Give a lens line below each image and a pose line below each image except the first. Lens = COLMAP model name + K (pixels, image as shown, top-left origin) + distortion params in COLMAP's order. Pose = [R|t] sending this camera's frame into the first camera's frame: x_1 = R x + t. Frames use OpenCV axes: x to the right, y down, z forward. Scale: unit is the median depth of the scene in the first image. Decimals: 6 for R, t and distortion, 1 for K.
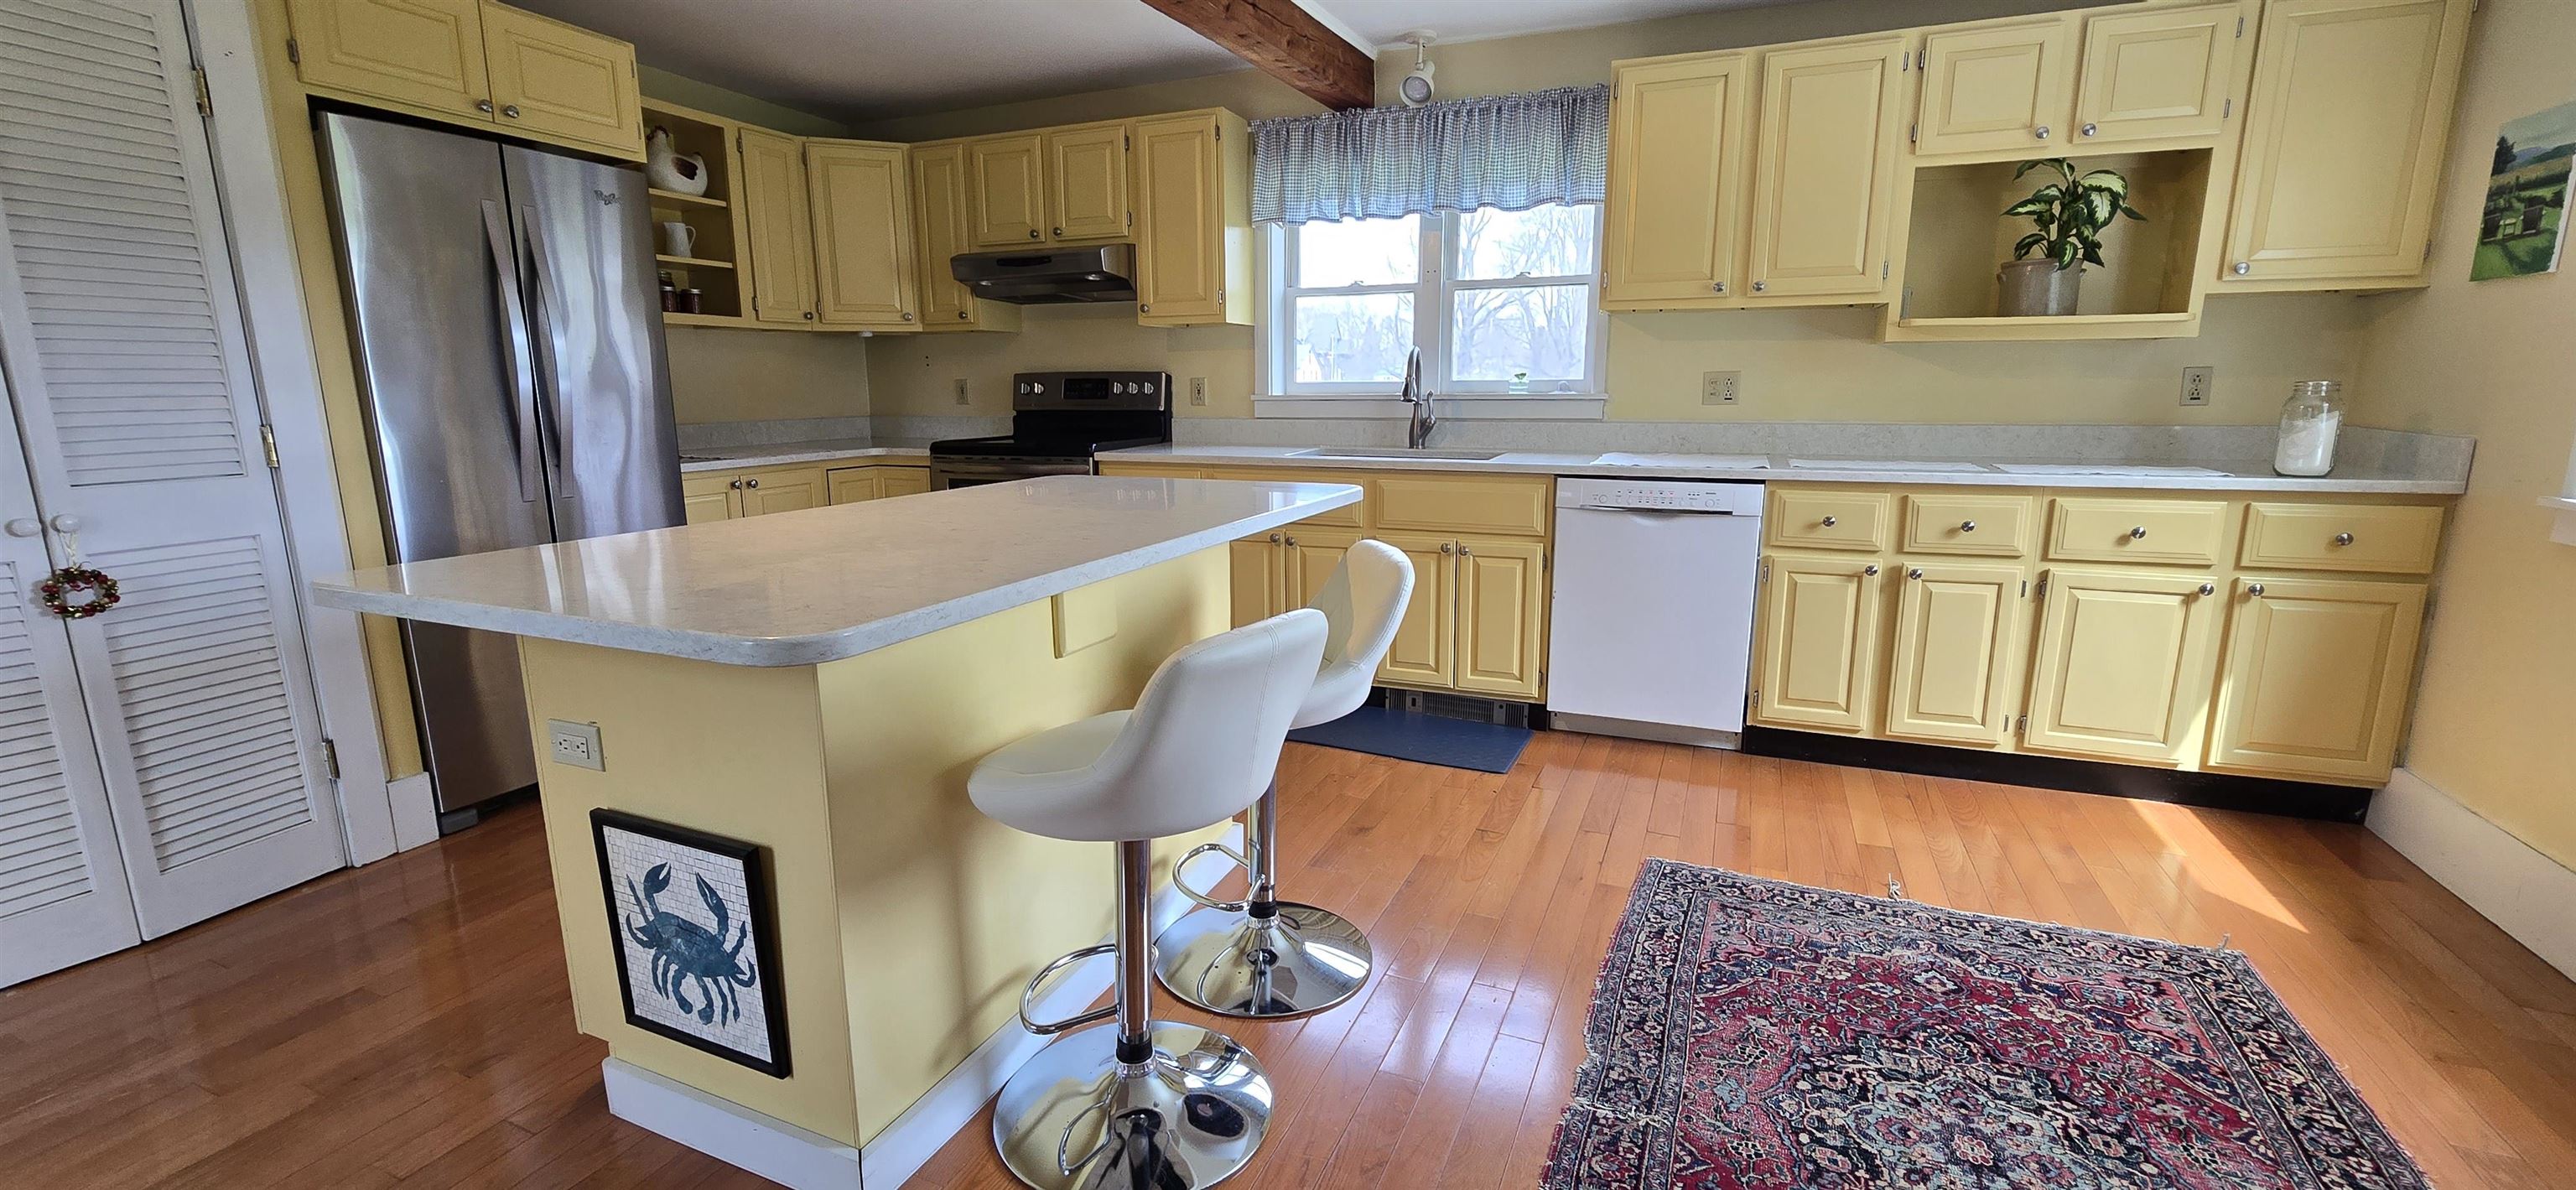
lens RADIAL K [[1058.0, 0, 1280.9], [0, 1058.0, 583.6], [0, 0, 1]] dist [-0.006526, 0.001552]
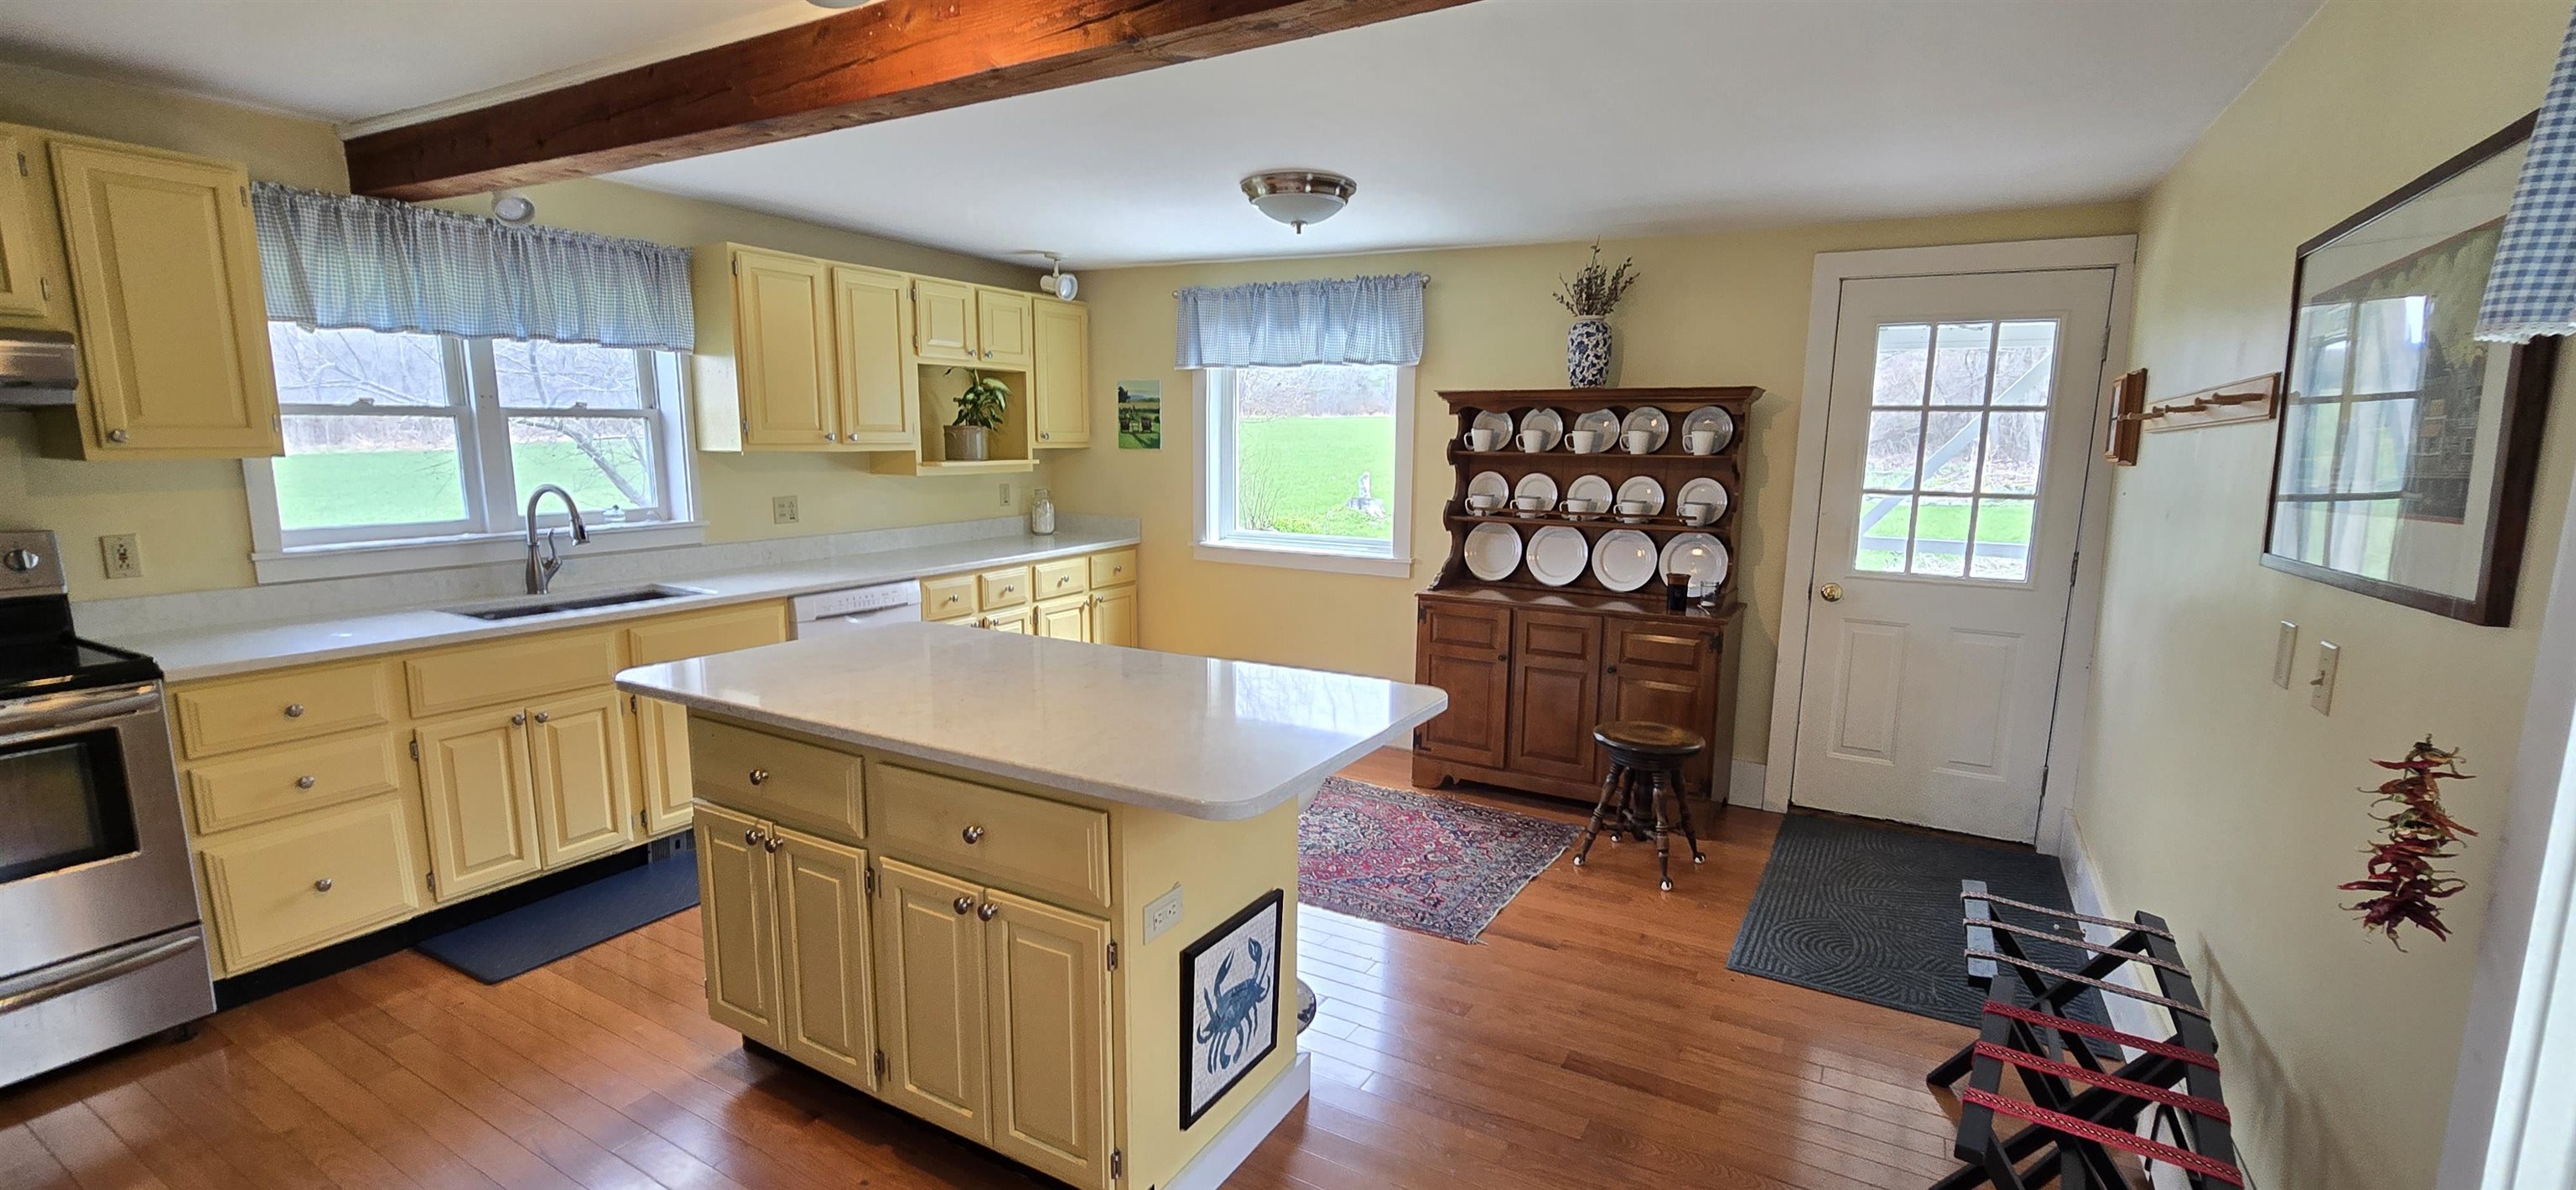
lens RADIAL K [[1058.0, 0, 1262.7], [0, 1058.0, 603.4], [0, 0, 1]] dist [-0.006526, 0.001552]
pose [[0.136862, -0.144733, 0.979960, -0.935626], [0.184032, 0.975762, 0.118411, -0.156312], [-0.973345, 0.164138, 0.160180, 0.354891]]
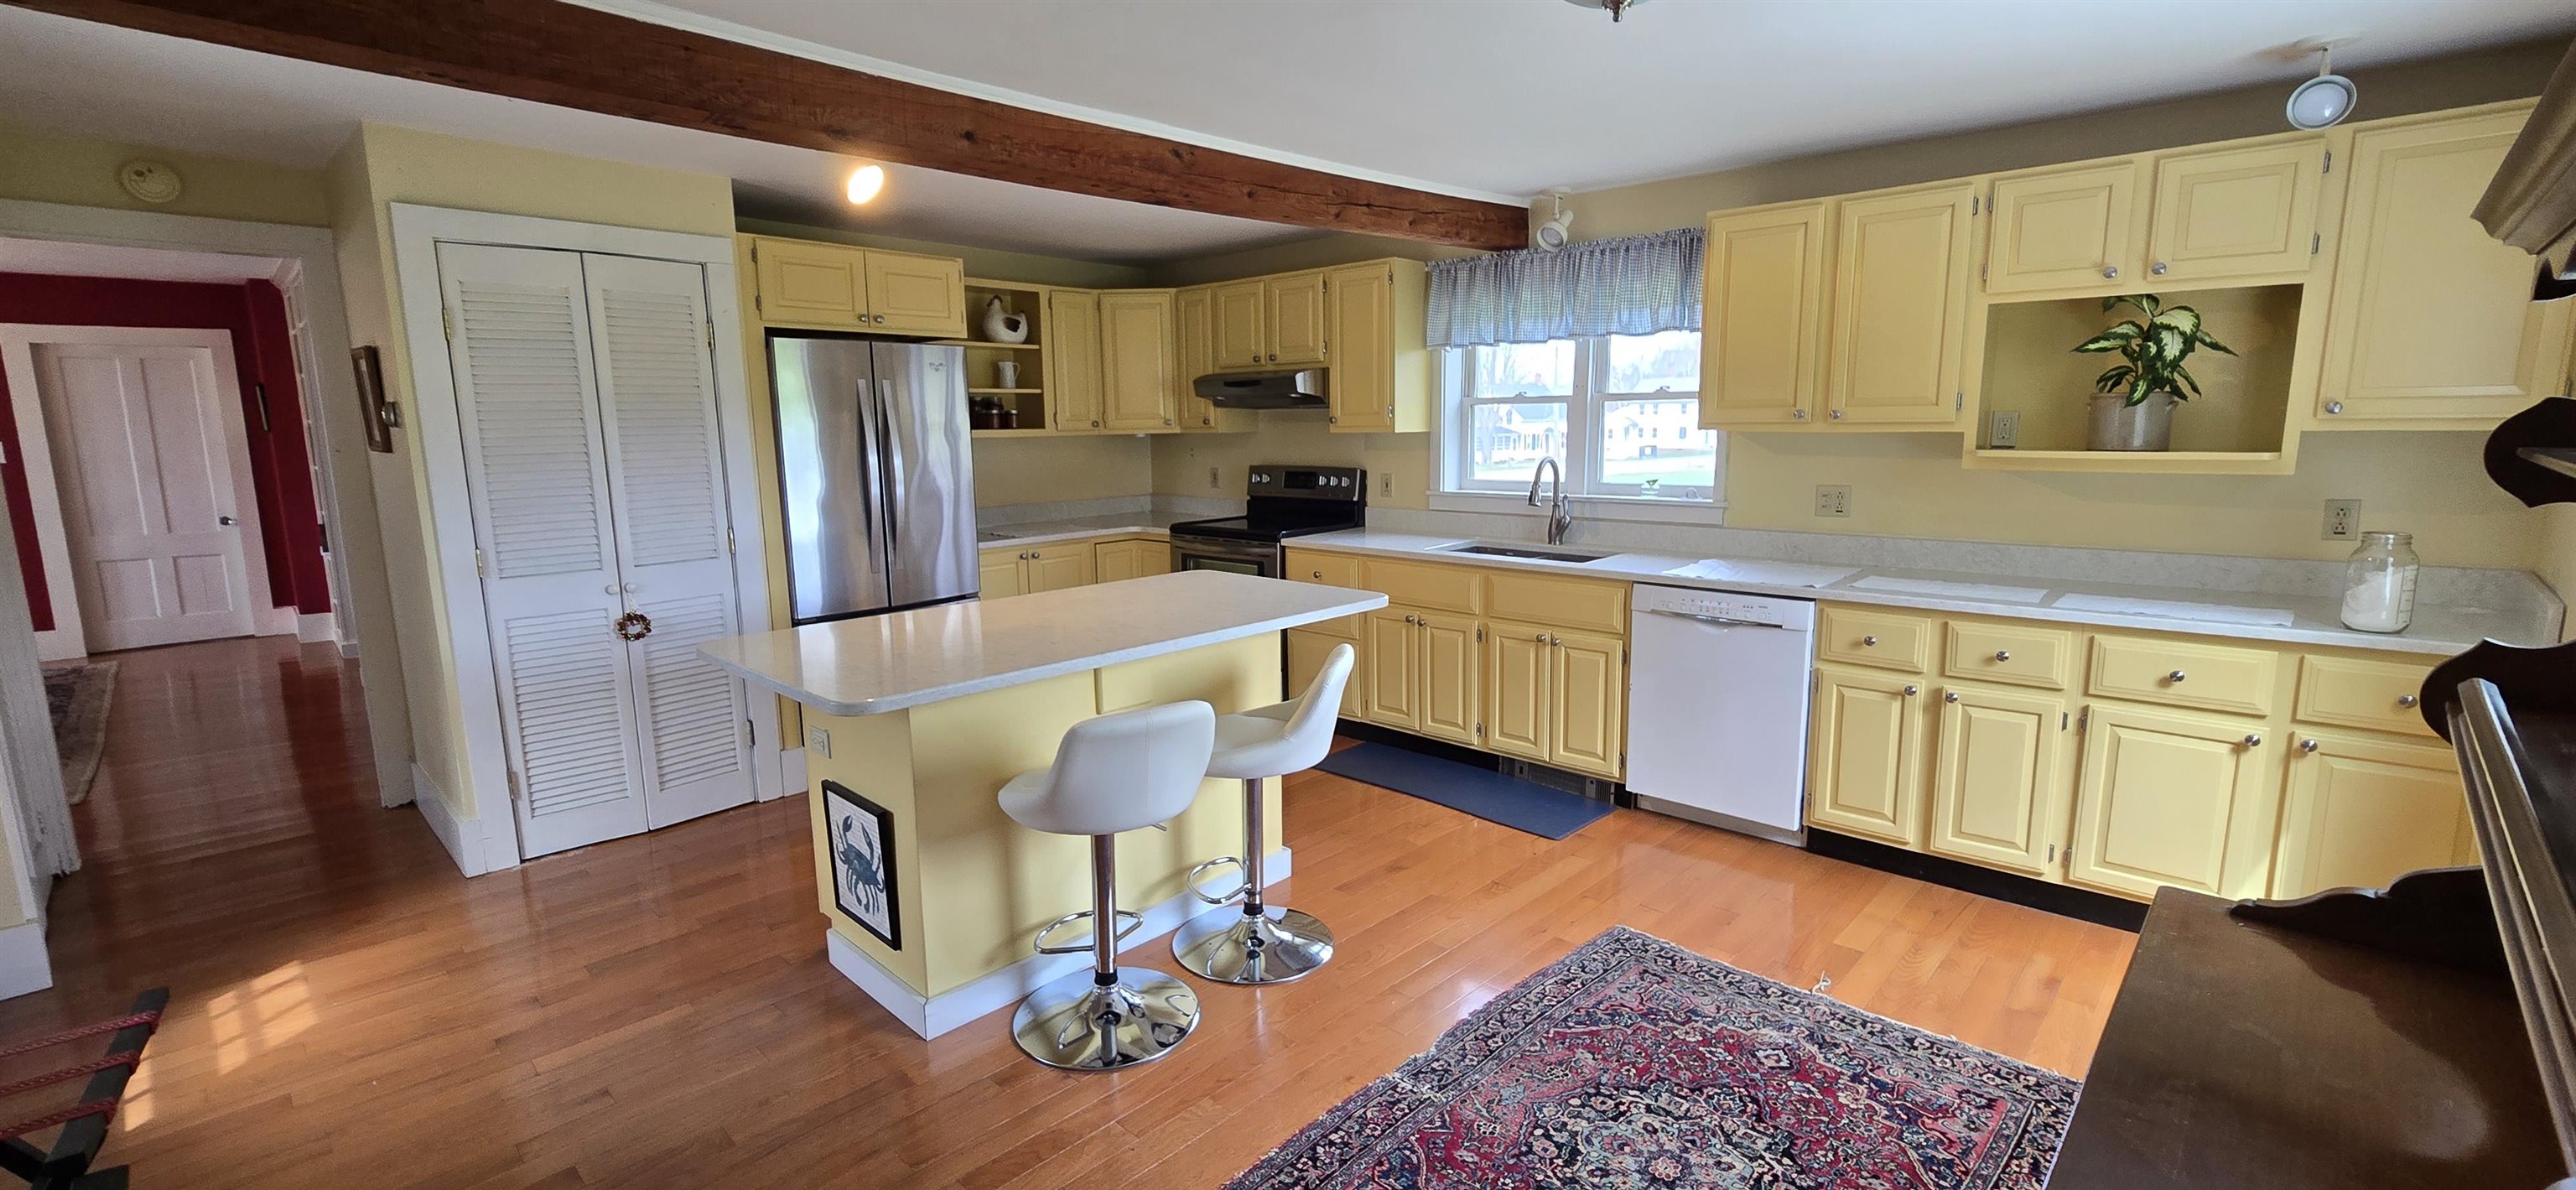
lens RADIAL K [[1058.0, 0, 1292.5], [0, 1058.0, 583.3], [0, 0, 1]] dist [-0.006526, 0.001552]
pose [[0.939120, 0.047496, -0.340291, 0.349900], [-0.058498, 0.998042, -0.022136, -0.062454], [0.338574, 0.040695, 0.940060, -0.209059]]
